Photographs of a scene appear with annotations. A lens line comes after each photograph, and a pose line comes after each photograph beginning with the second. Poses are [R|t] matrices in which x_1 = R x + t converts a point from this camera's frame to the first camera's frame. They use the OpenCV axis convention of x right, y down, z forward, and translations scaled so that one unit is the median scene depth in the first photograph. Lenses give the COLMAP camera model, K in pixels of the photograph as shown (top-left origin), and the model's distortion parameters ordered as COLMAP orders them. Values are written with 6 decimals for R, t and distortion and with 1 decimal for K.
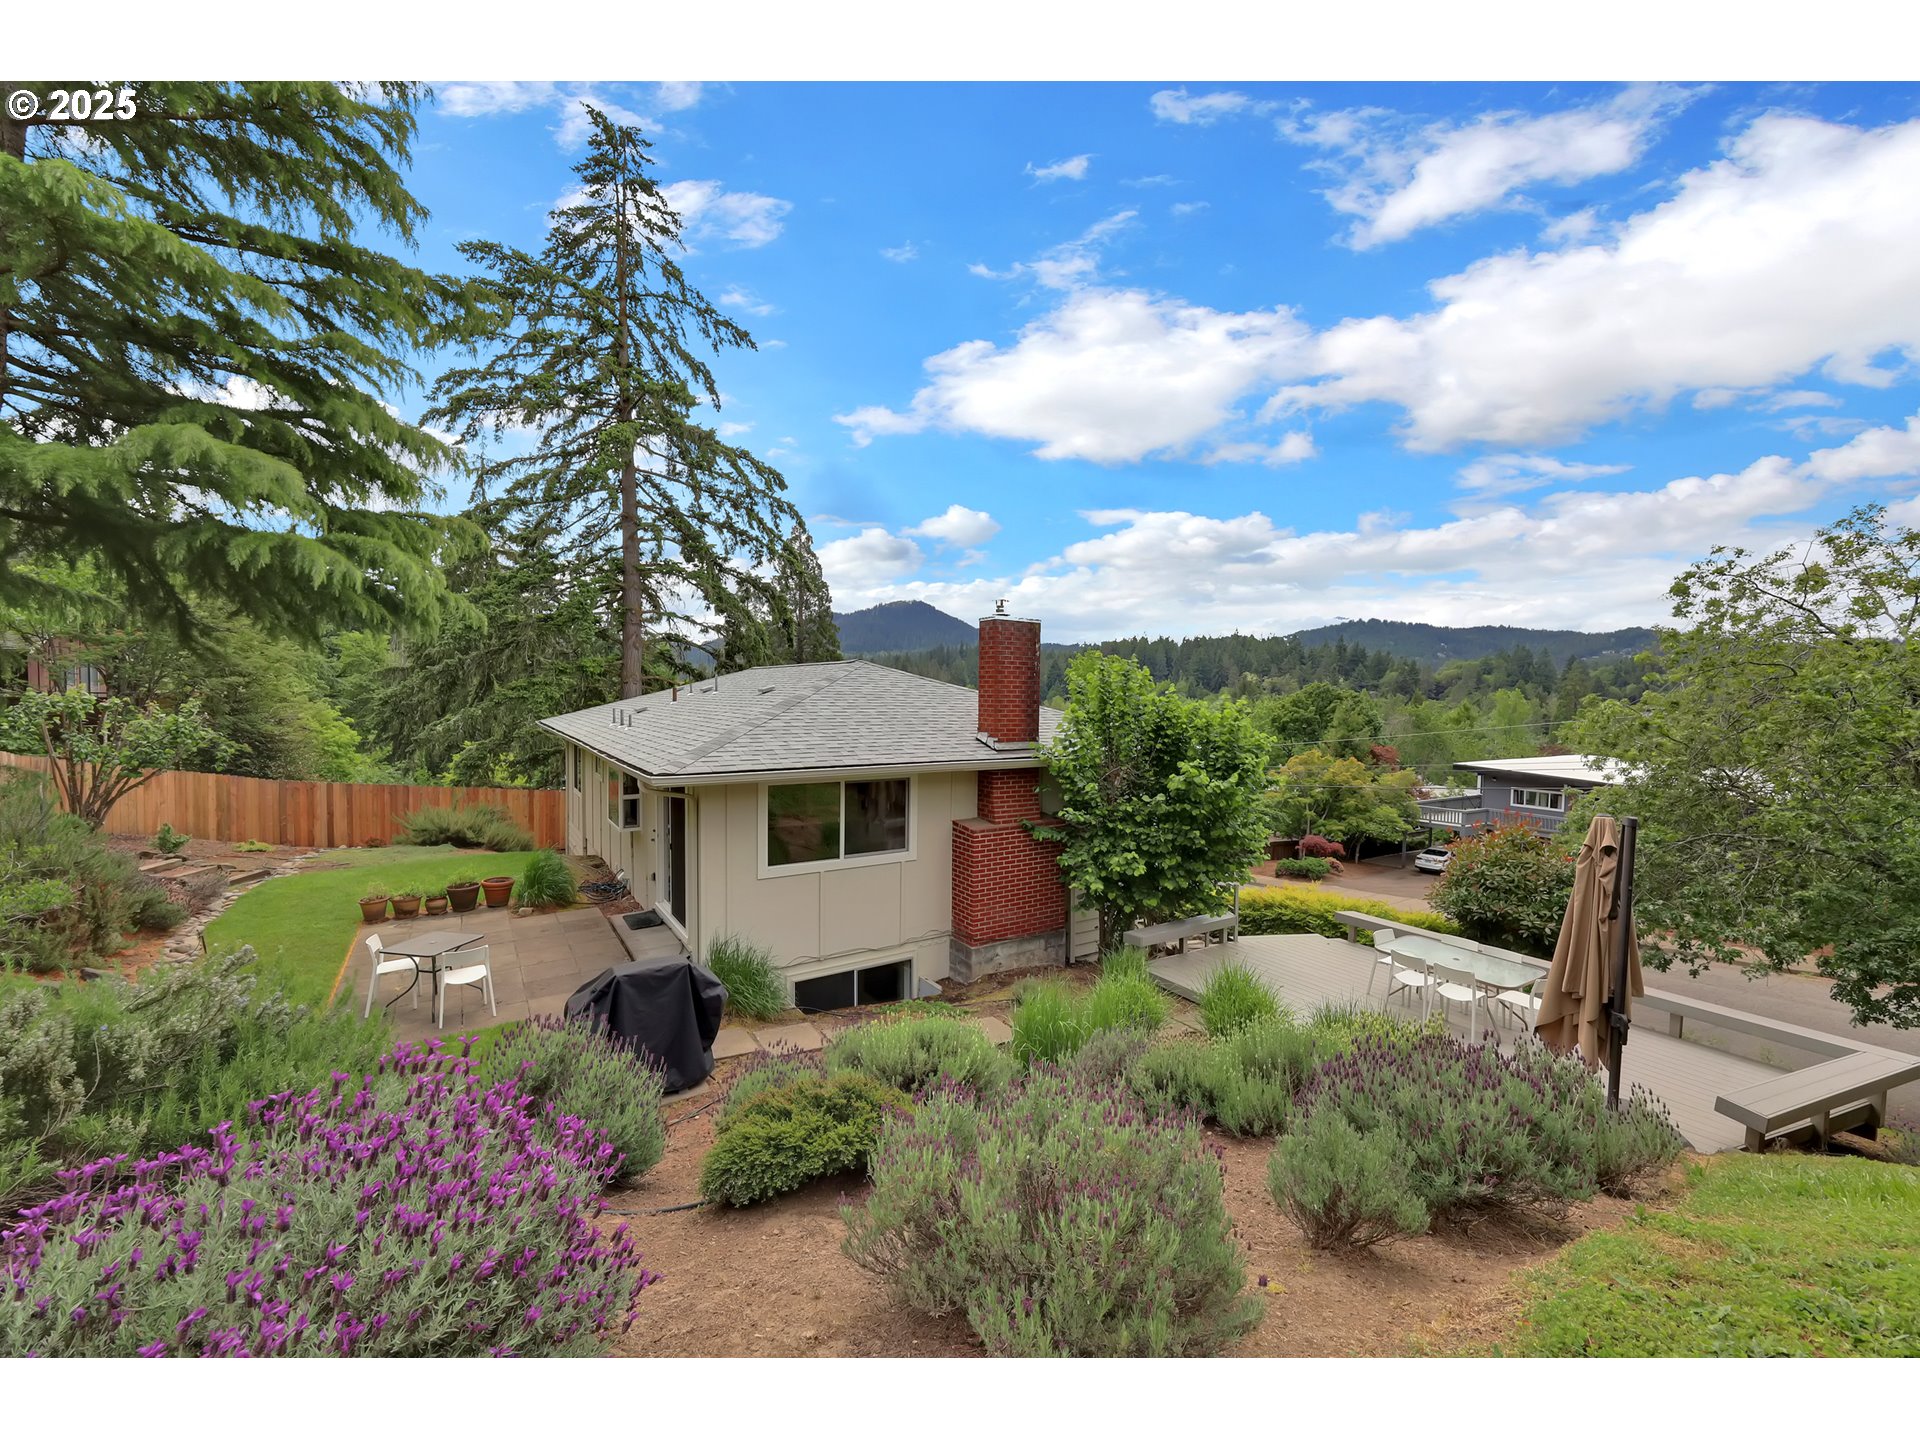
lens RADIAL K [[774.2, 0, 965.1], [0, 774.2, 722.0], [0, 0, 1]] dist [-0.001079, -0.000452]
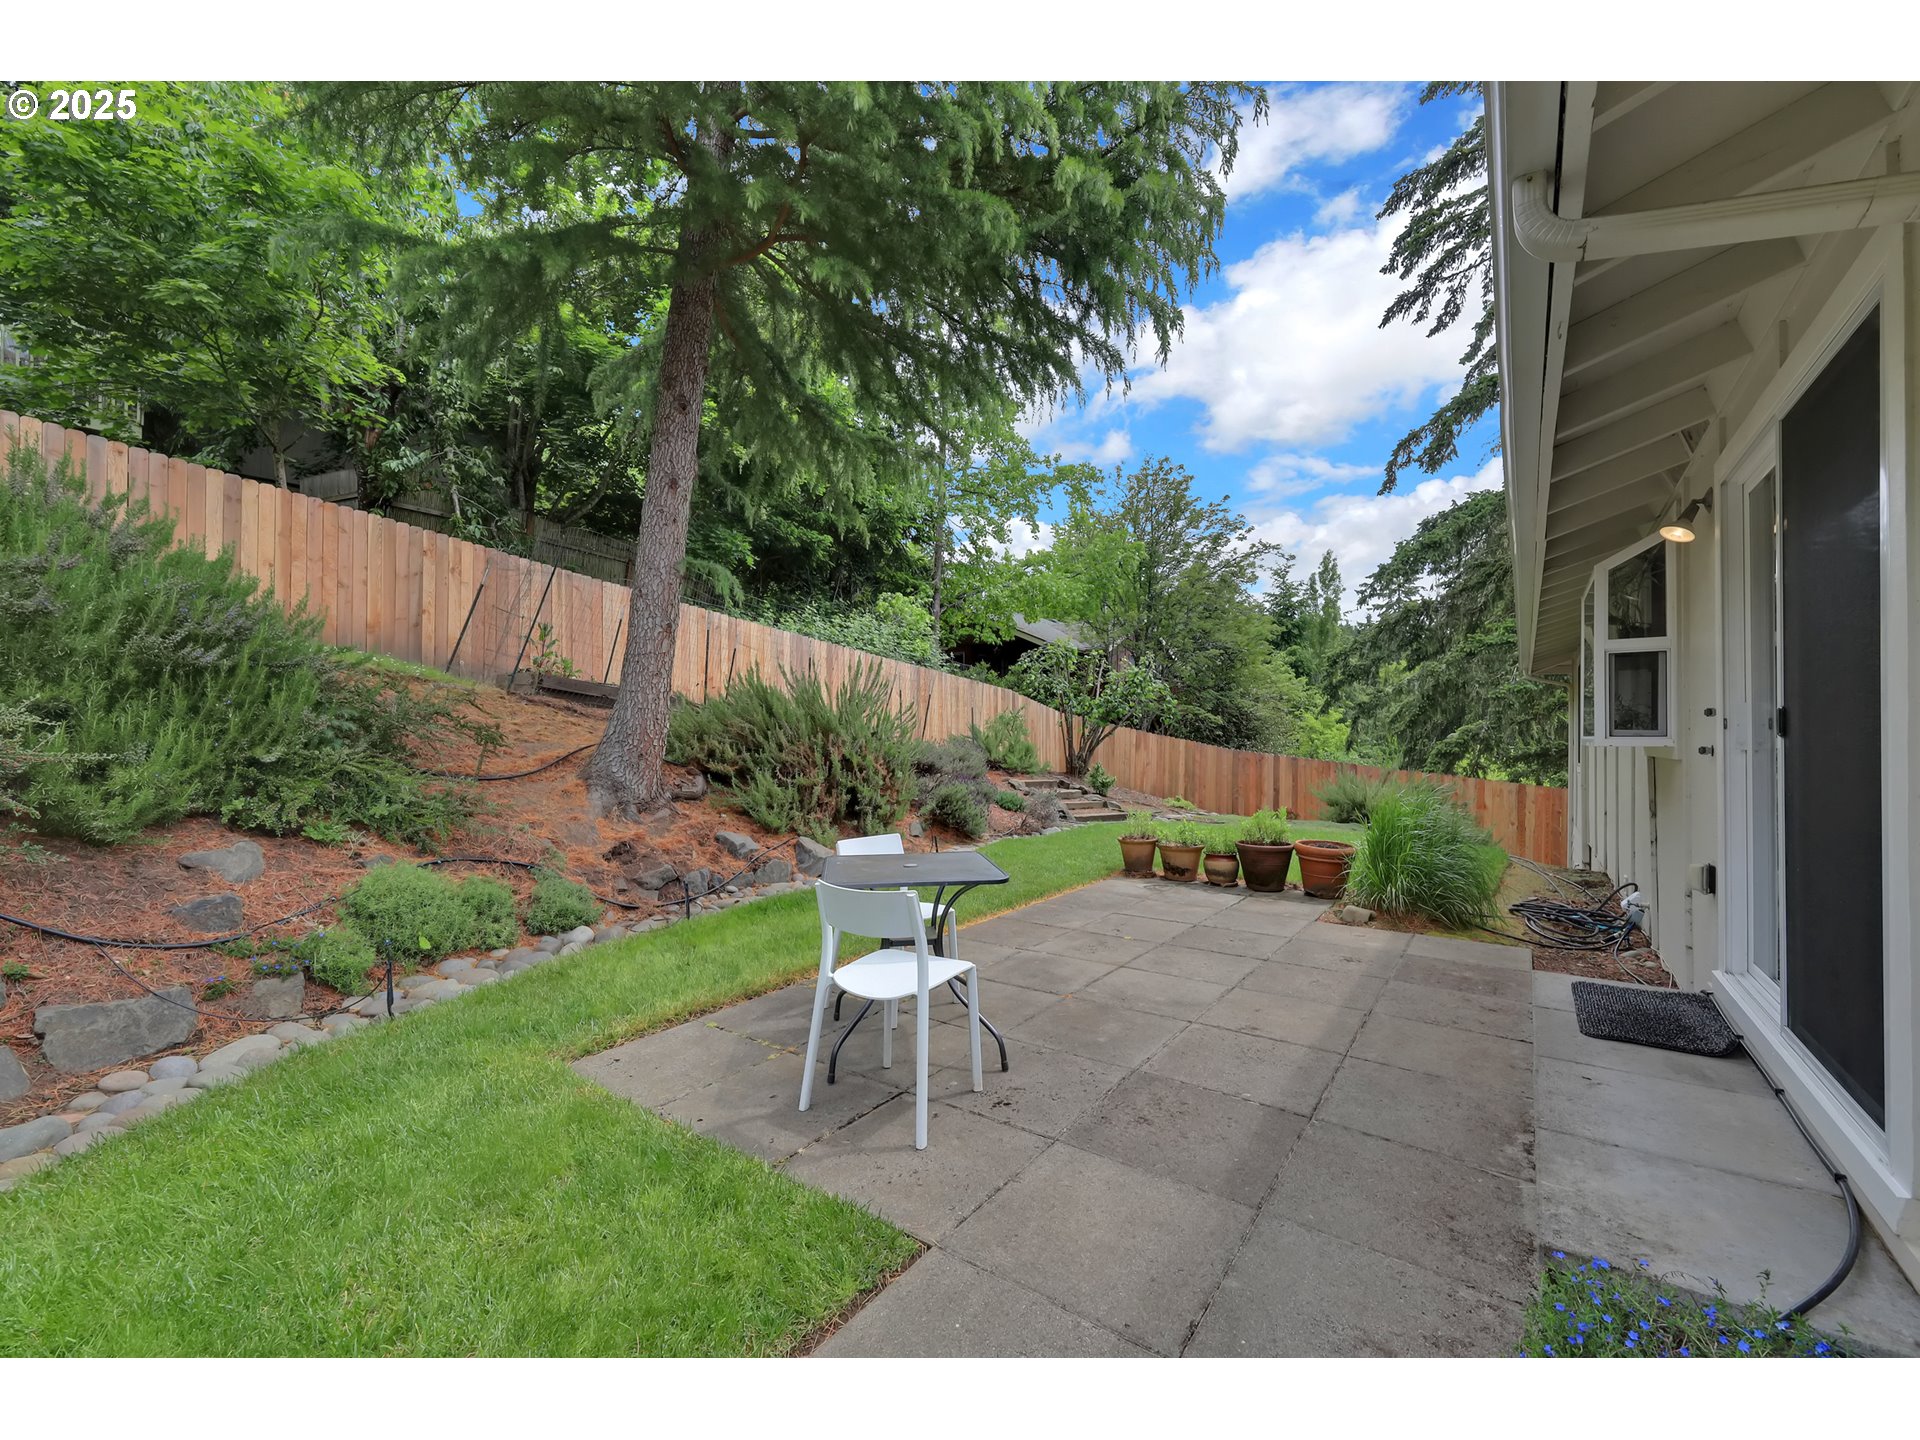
lens RADIAL K [[774.2, 0, 965.1], [0, 774.2, 722.0], [0, 0, 1]] dist [-0.001079, -0.000452]
pose [[0.363896, -0.020394, -0.931216, -0.174486], [-0.043046, 0.998324, -0.038685, 0.122335], [0.930445, 0.054163, 0.362408, 0.472873]]
